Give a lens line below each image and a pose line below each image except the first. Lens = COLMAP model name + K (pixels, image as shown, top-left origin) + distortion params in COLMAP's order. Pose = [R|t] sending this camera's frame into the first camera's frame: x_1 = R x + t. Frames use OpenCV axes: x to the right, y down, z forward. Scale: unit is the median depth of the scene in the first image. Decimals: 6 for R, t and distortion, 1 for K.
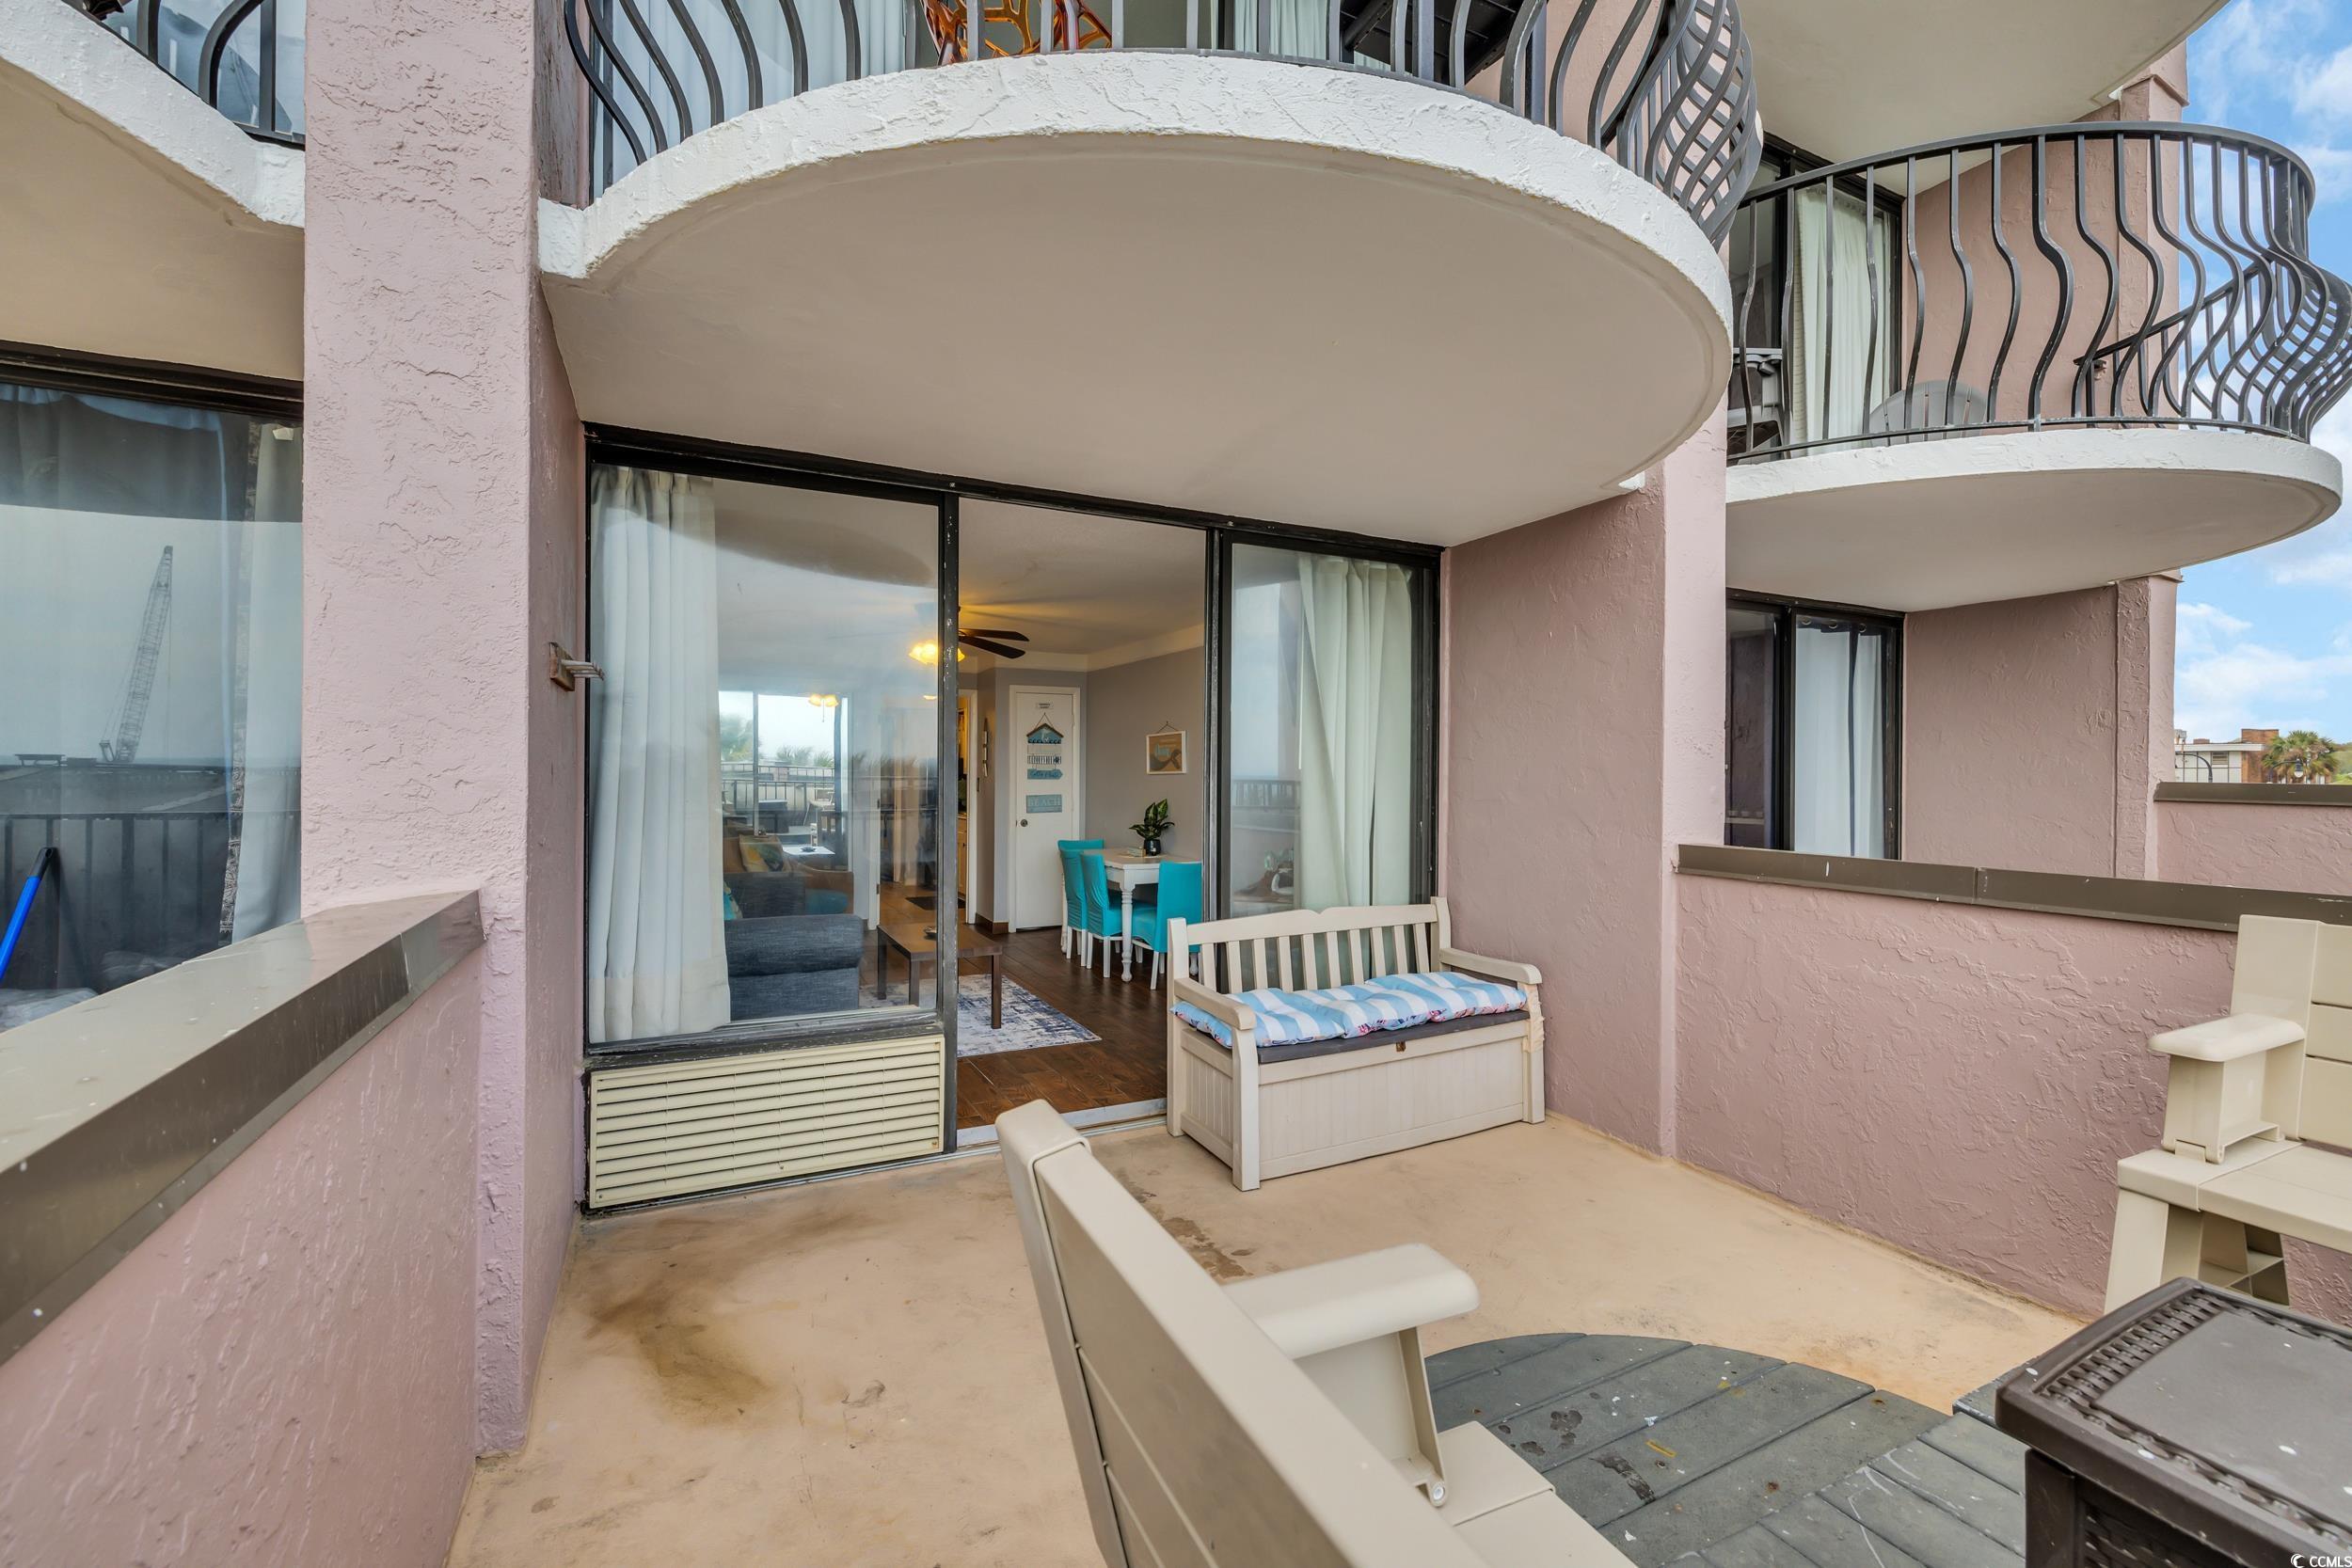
lens RADIAL K [[990.9, 0, 1191.4], [0, 990.9, 781.8], [0, 0, 1]] dist [-0.000486, 0.000541]
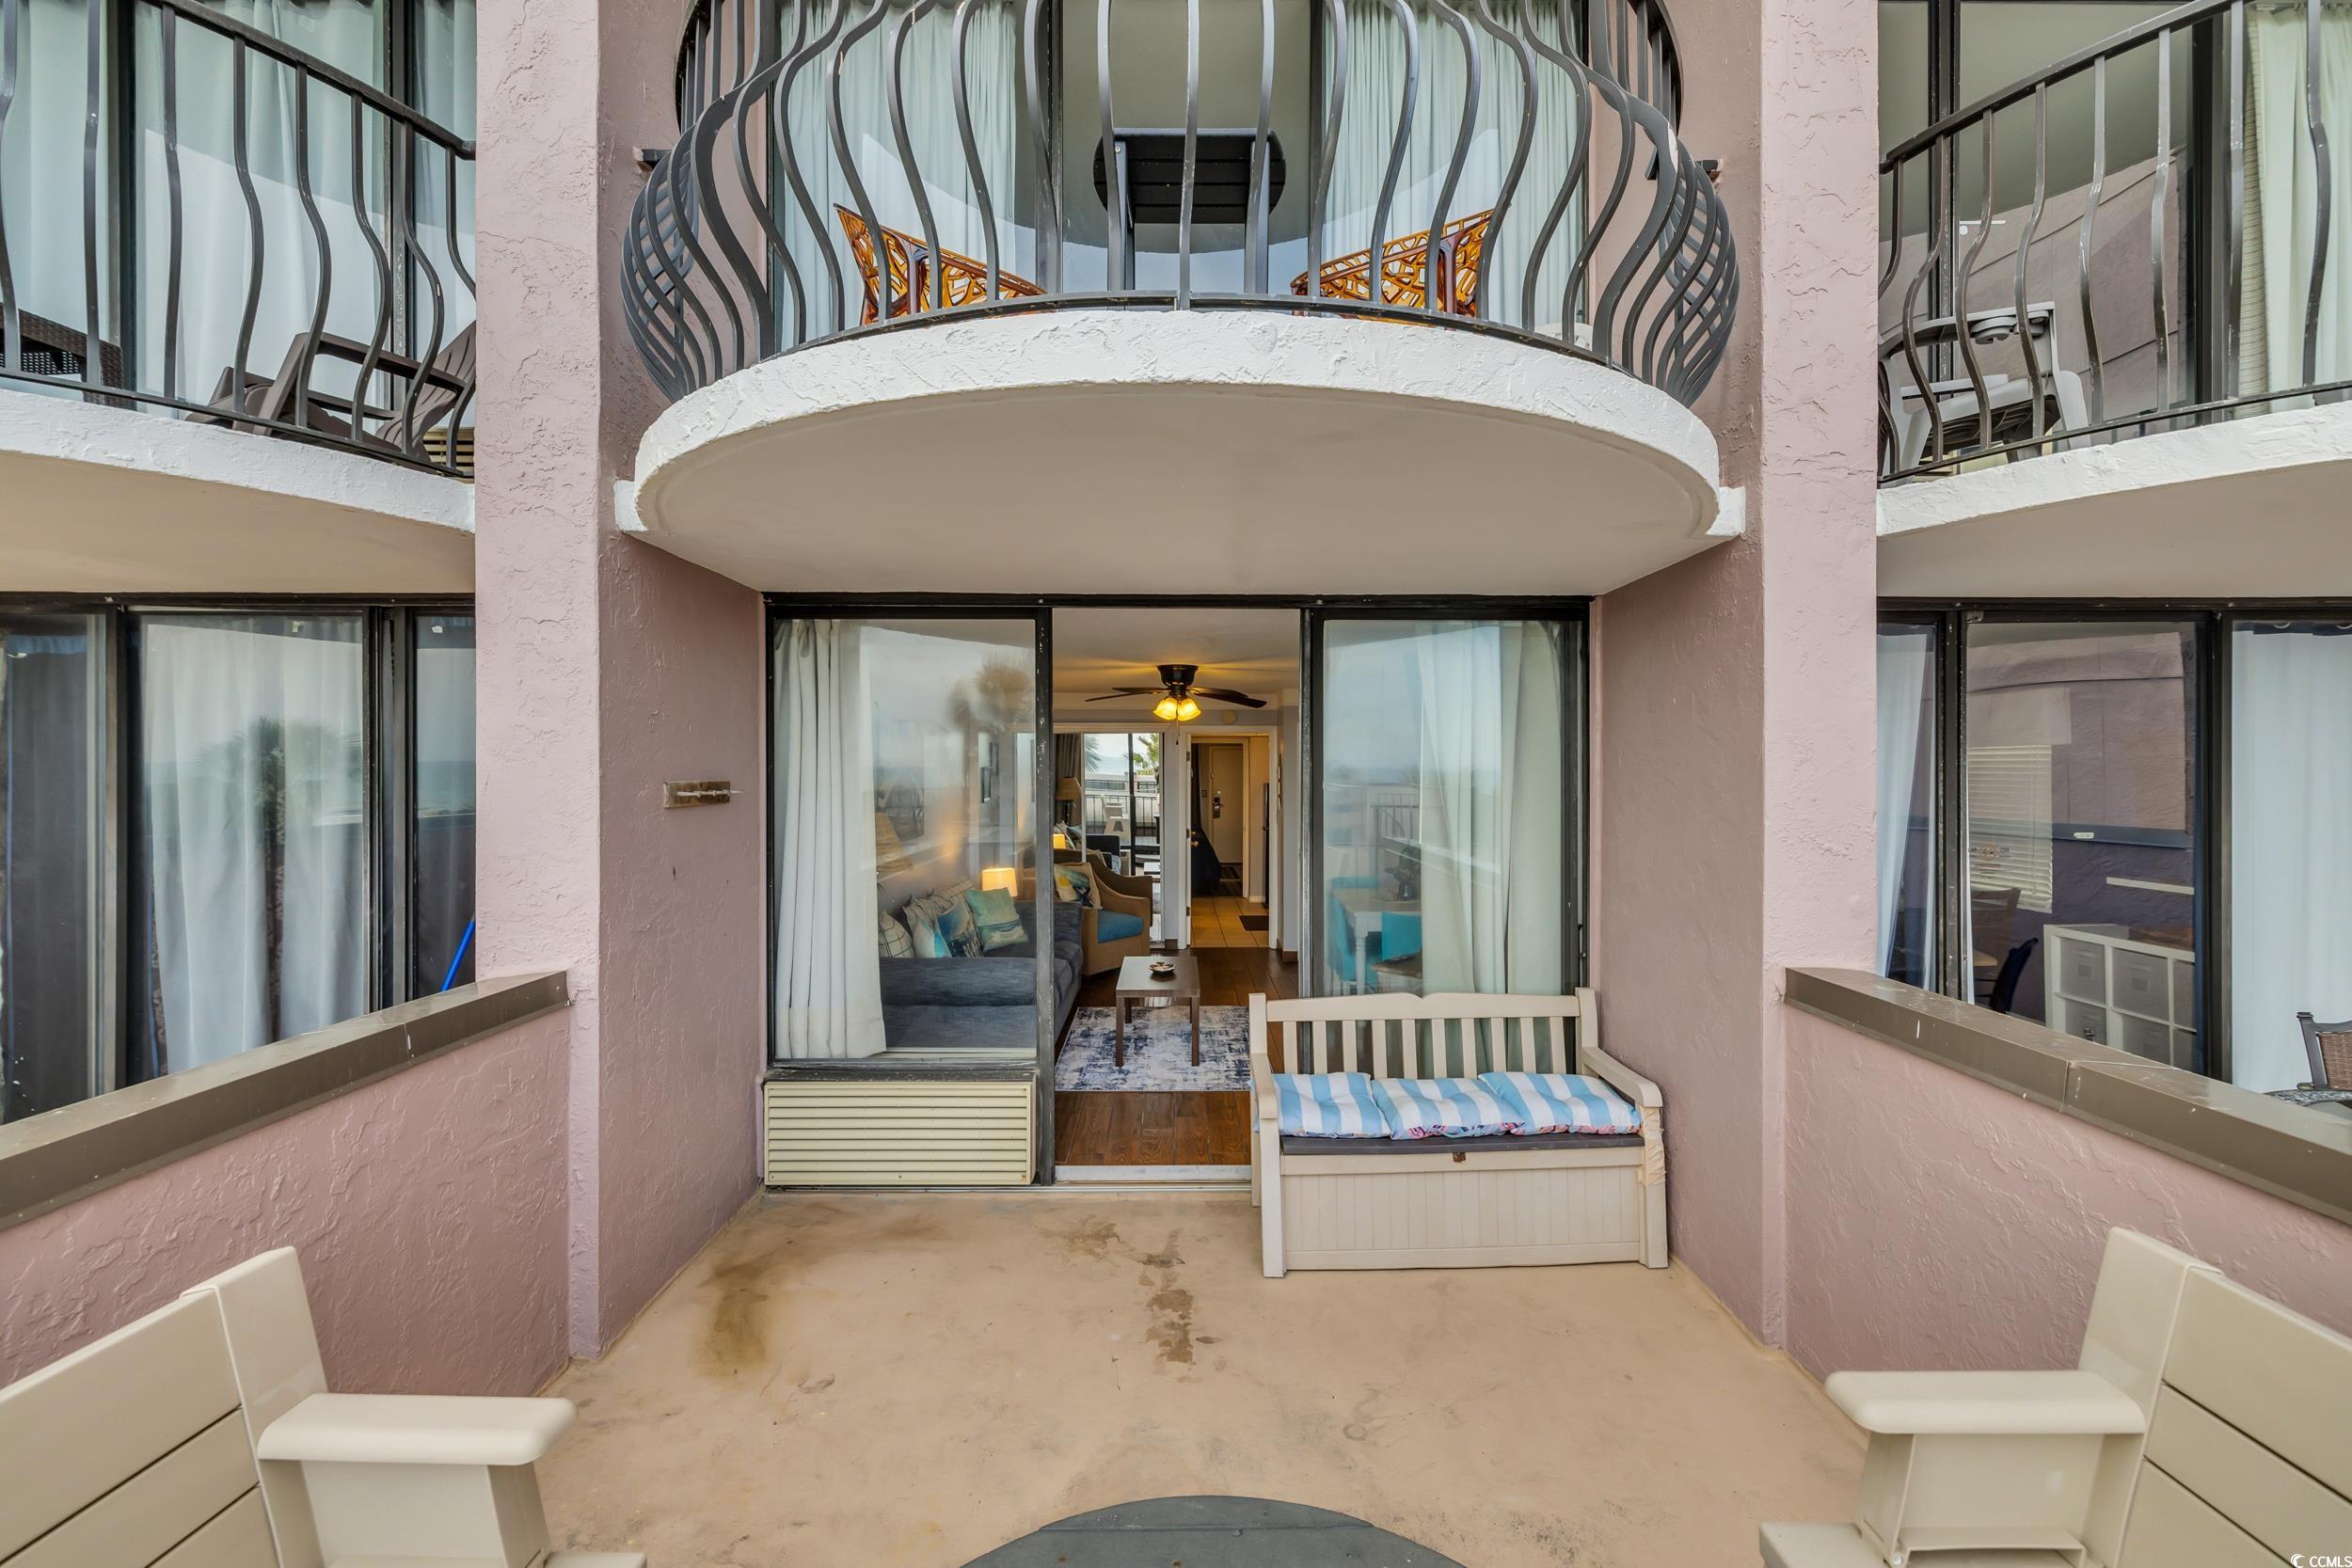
lens RADIAL K [[992.8, 0, 1188.3], [0, 992.8, 777.7], [0, 0, 1]] dist [0.001062, -0.000127]
pose [[0.896616, -0.002975, -0.442798, 0.396914], [0.002842, 0.999995, -0.000963, -0.090086], [0.442799, -0.000395, 0.896621, 0.047330]]
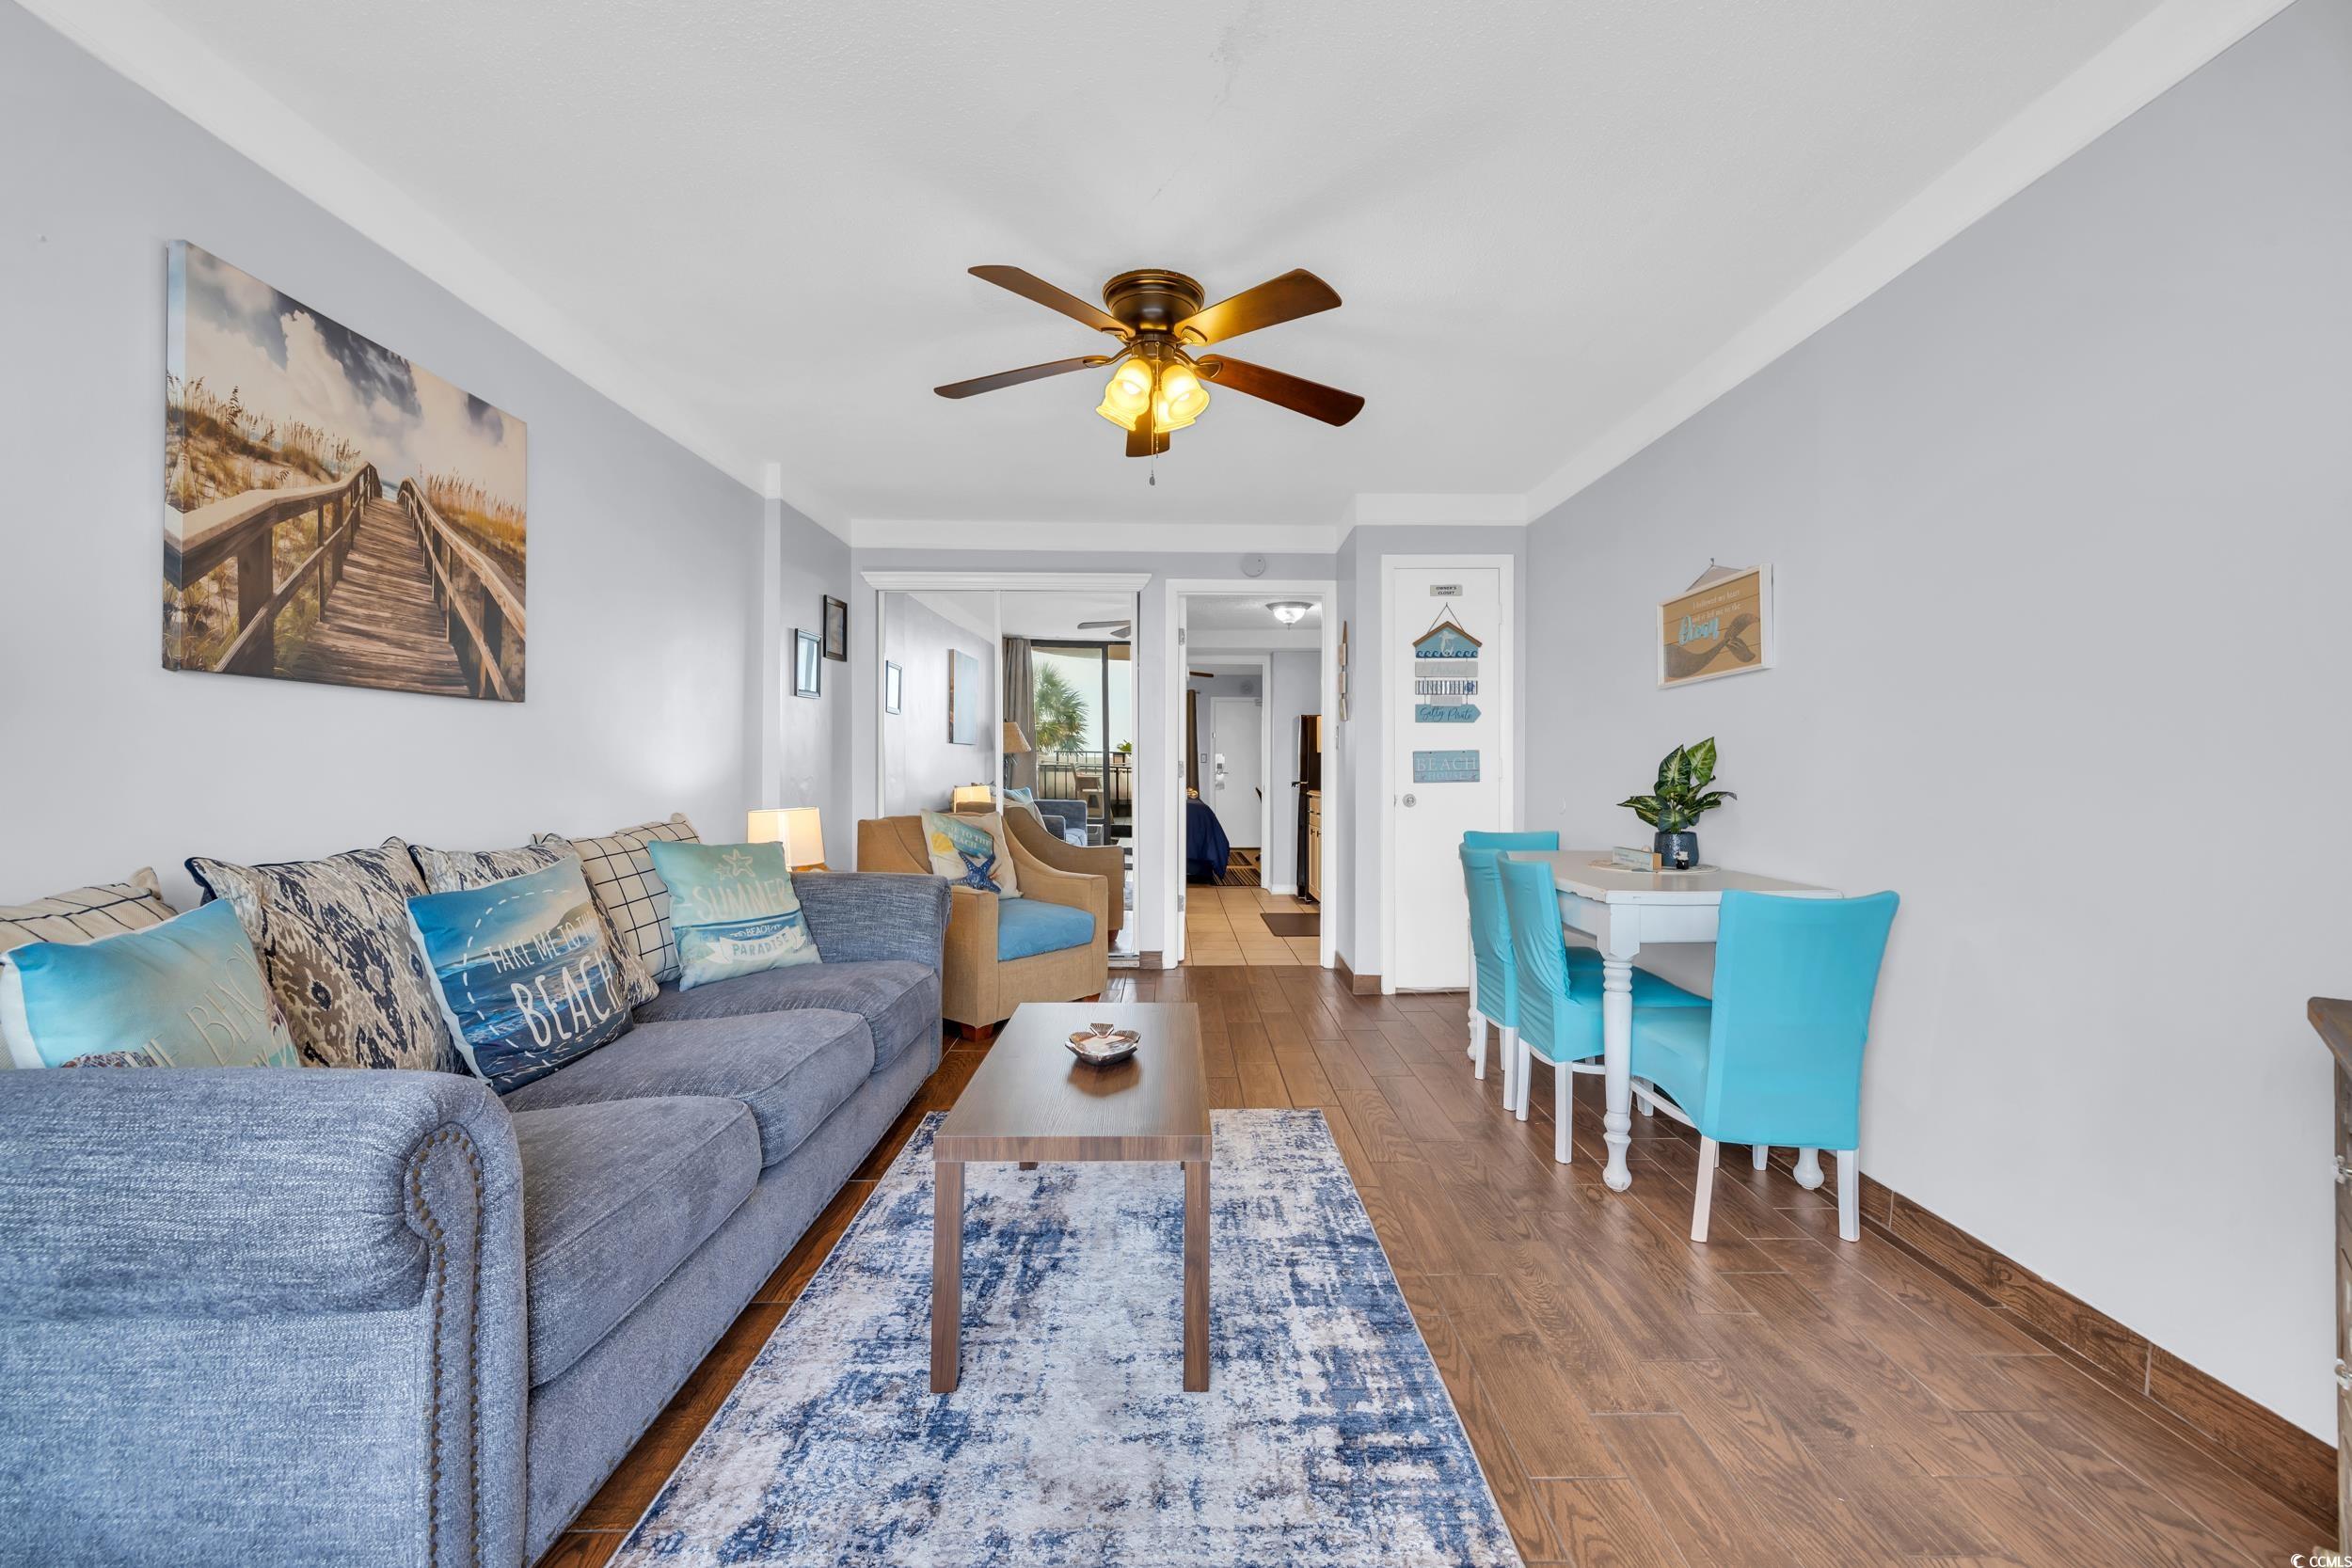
lens RADIAL K [[992.8, 0, 1188.3], [0, 992.8, 777.7], [0, 0, 1]] dist [0.001062, -0.000127]
pose [[0.898652, -0.003077, -0.438651, -0.080415], [0.000684, 0.999984, -0.005613, 0.073786], [0.438661, 0.004744, 0.898640, 1.022118]]
